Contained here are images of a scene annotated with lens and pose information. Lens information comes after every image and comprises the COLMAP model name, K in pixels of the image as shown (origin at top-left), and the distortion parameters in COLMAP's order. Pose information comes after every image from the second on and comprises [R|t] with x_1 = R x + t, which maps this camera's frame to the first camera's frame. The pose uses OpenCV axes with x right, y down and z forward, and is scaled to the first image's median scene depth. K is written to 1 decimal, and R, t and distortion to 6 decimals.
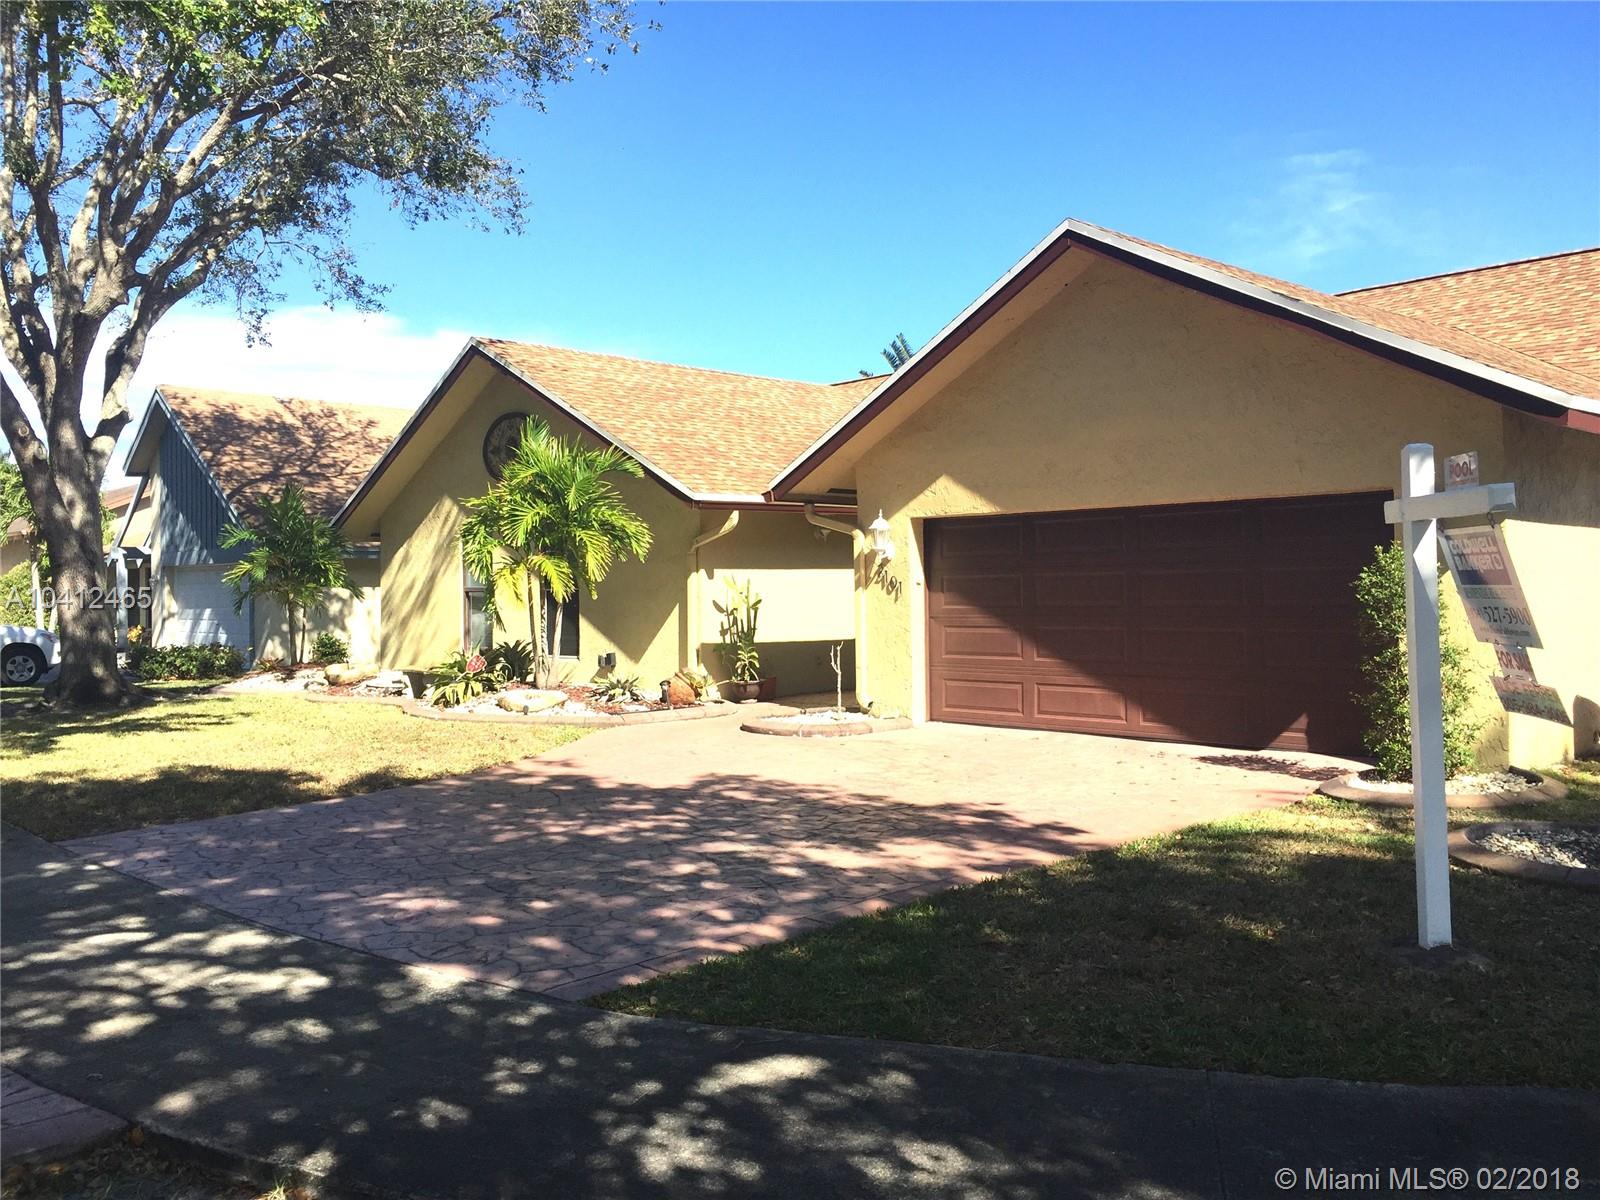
lens RADIAL K [[1353.4, 0, 801.1], [0, 1353.4, 599.4], [0, 0, 1]] dist [0.004470, -0.000161]
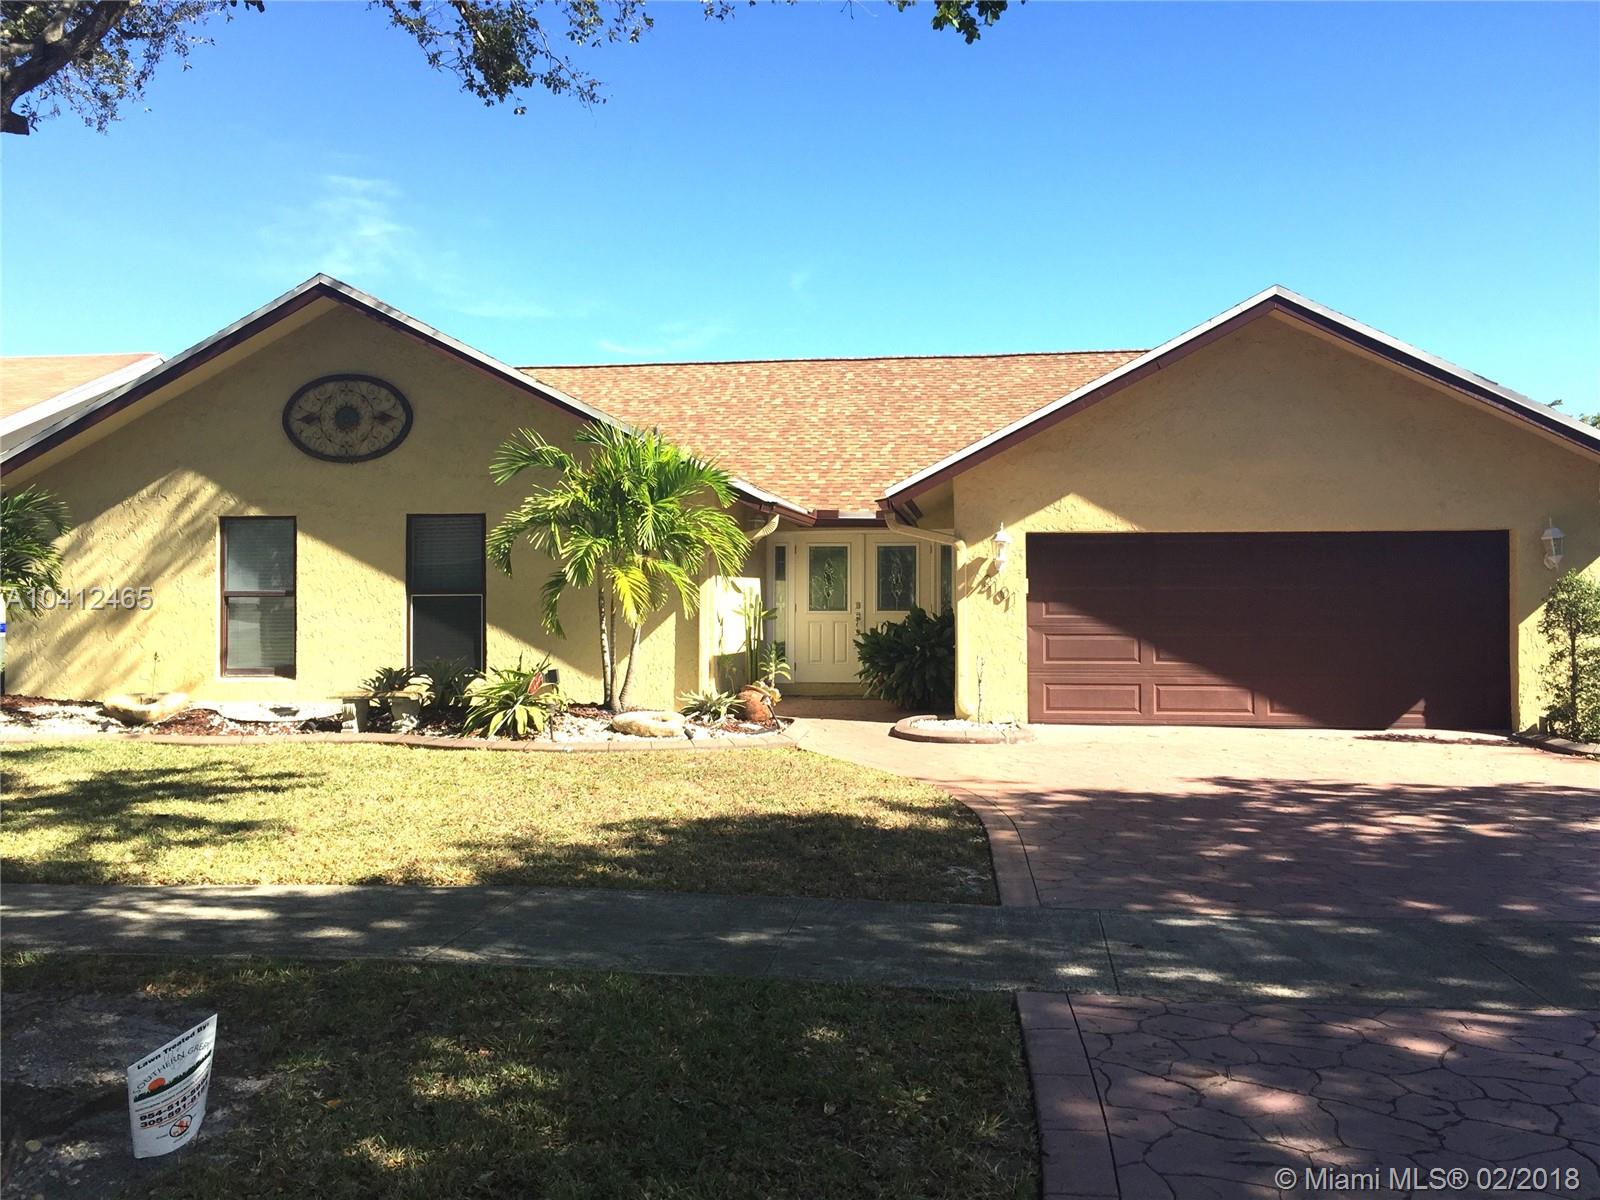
lens RADIAL K [[1353.4, 0, 800.8], [0, 1353.4, 600.5], [0, 0, 1]] dist [0.004470, -0.000161]
pose [[0.778534, 0.010295, 0.627518, -0.723608], [-0.003879, 0.999925, -0.011592, 0.006218], [-0.627591, 0.006591, 0.778516, 0.292323]]
